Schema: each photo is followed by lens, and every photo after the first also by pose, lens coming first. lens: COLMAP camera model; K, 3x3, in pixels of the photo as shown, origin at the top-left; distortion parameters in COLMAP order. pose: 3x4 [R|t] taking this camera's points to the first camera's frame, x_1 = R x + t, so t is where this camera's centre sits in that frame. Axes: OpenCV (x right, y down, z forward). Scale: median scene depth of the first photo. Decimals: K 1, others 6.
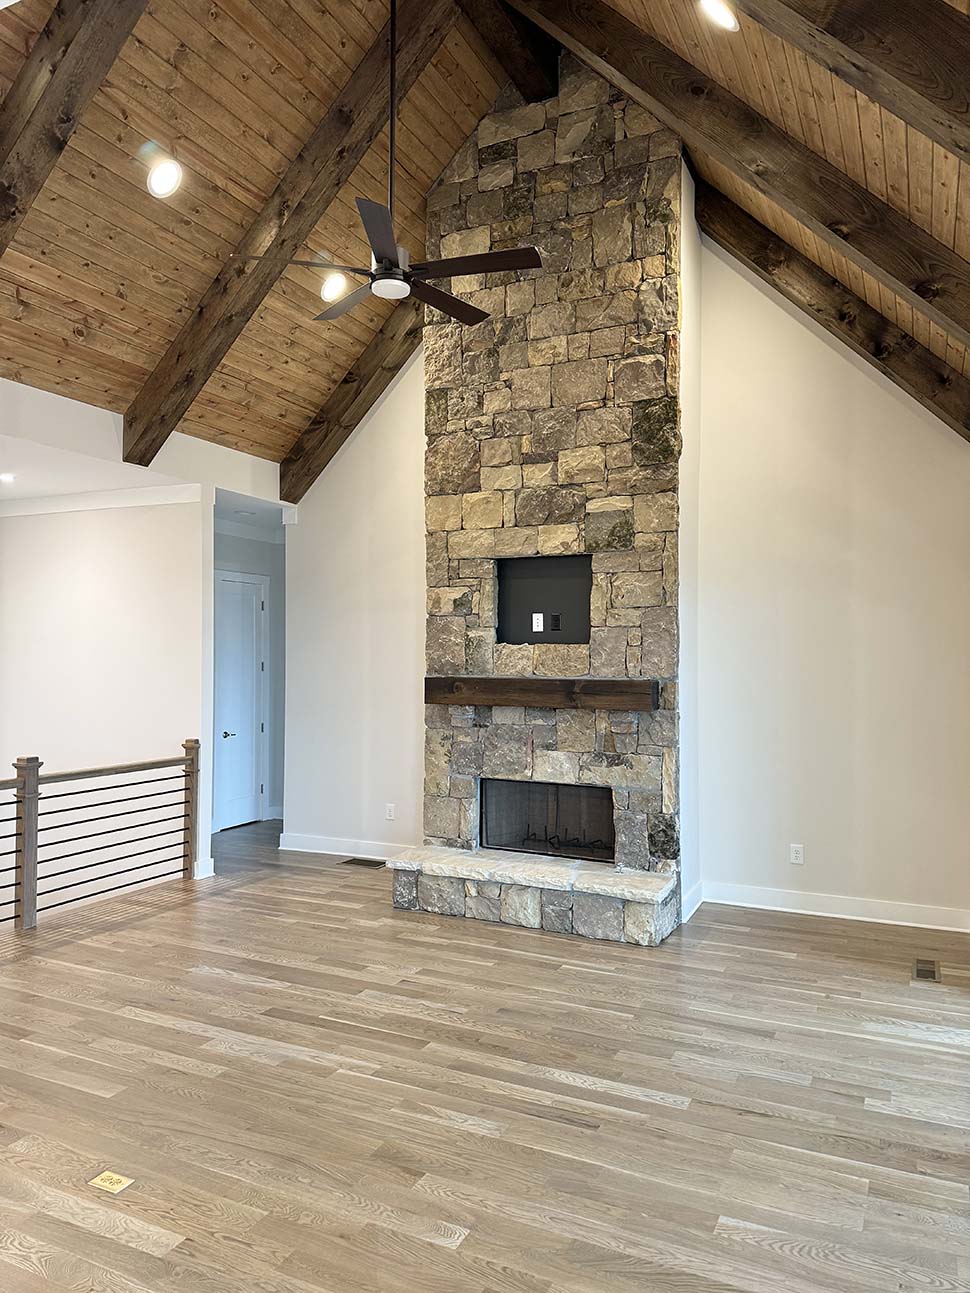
lens RADIAL K [[905.1, 0, 498.7], [0, 905.1, 656.4], [0, 0, 1]] dist [0.037838, -0.036738]
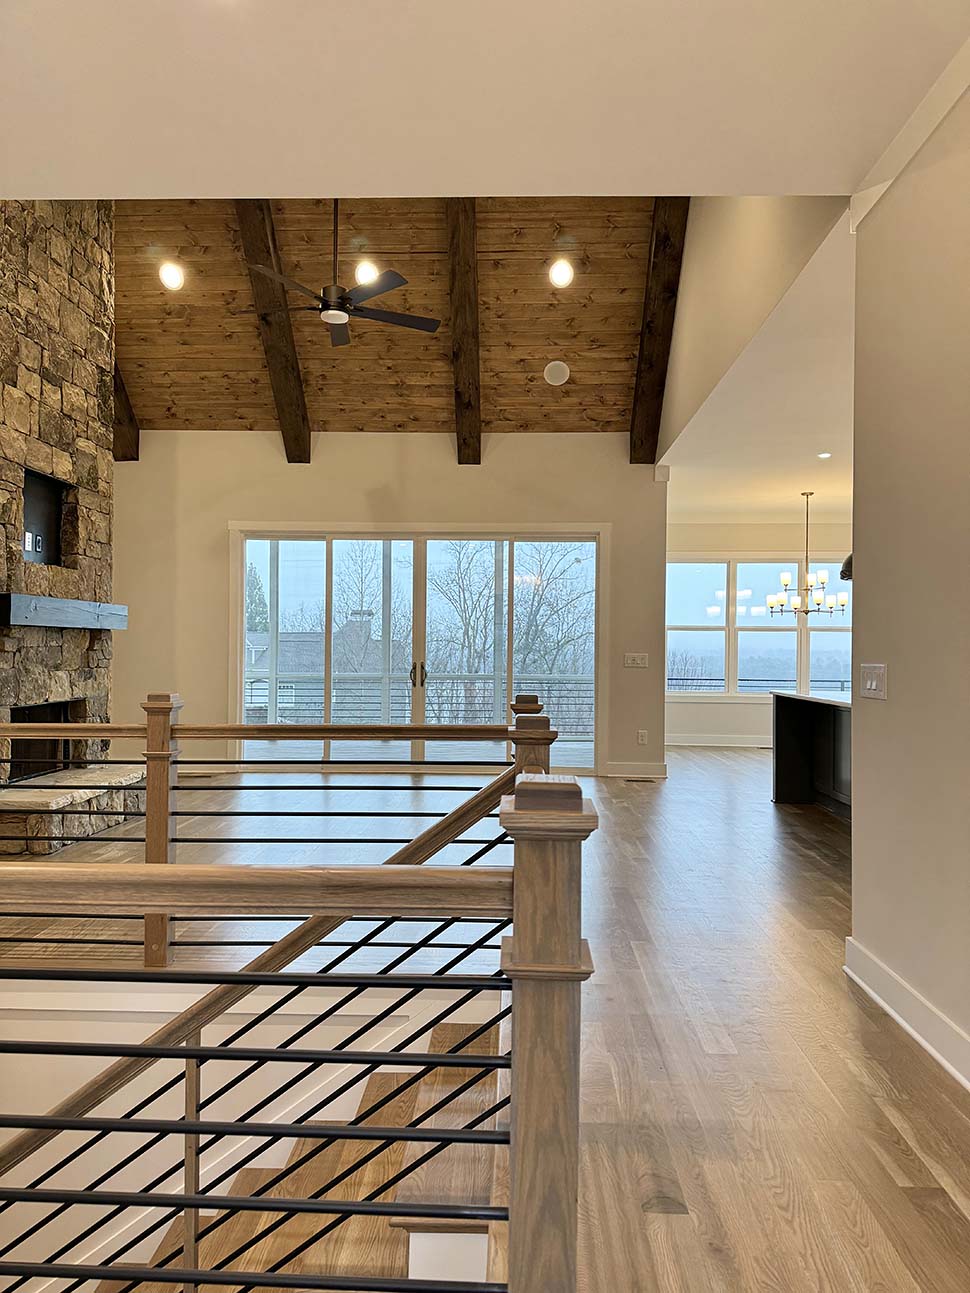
lens RADIAL K [[905.1, 0, 486.0], [0, 905.1, 644.3], [0, 0, 1]] dist [0.037838, -0.036738]
pose [[-0.391391, -0.006517, 0.920202, -1.080954], [-0.016770, 0.999859, -0.000052, 0.066014], [-0.920072, -0.015452, -0.391445, 0.961270]]
